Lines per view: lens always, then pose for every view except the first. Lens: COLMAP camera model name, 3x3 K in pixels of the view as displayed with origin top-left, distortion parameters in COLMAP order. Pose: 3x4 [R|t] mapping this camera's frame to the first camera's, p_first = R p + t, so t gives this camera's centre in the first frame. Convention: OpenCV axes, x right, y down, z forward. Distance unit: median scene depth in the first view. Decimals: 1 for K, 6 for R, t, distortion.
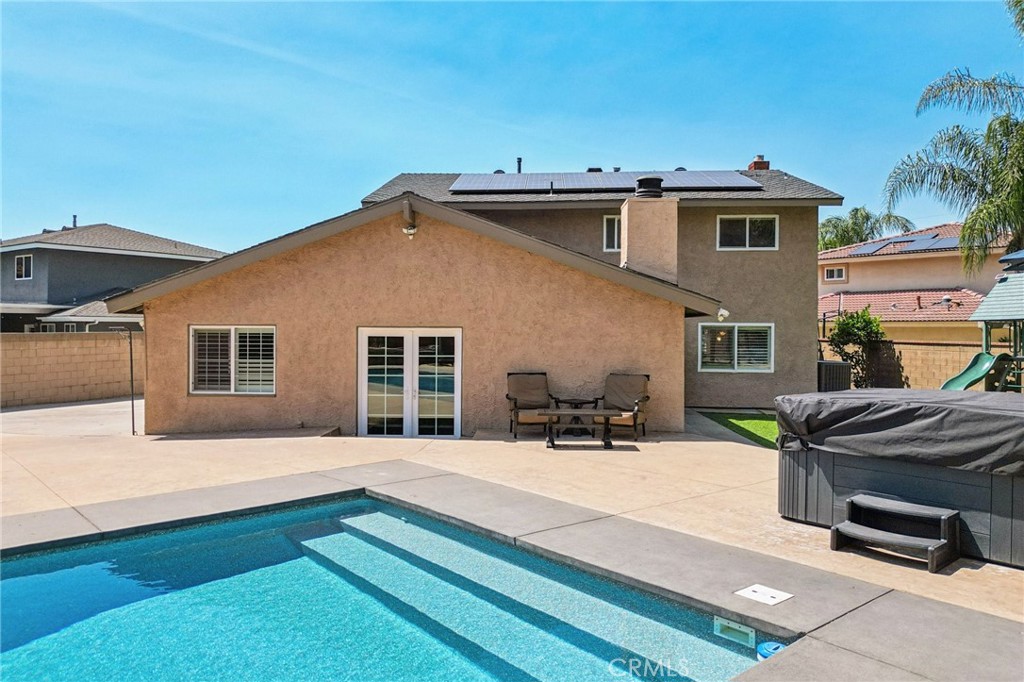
lens RADIAL K [[723.1, 0, 509.9], [0, 723.1, 333.0], [0, 0, 1]] dist [0.064045, -0.069151]
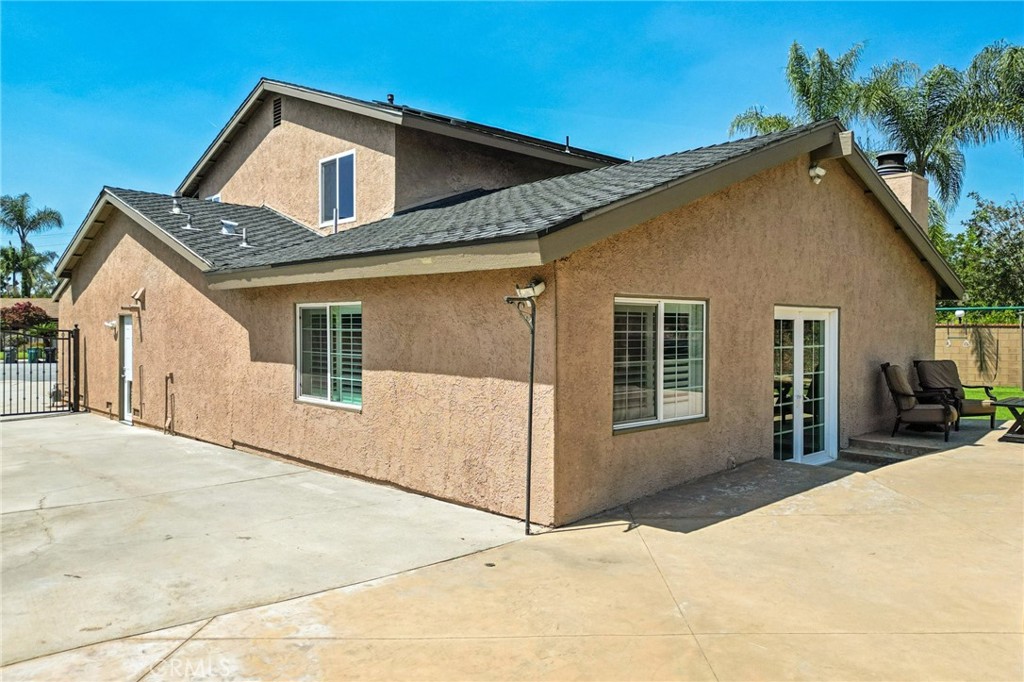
lens RADIAL K [[723.1, 0, 509.9], [0, 723.1, 333.0], [0, 0, 1]] dist [0.064045, -0.069151]
pose [[0.691317, -0.009253, 0.722493, -0.857000], [0.006690, 0.999957, 0.006405, 0.011505], [-0.722521, 0.000405, 0.691349, 0.705776]]
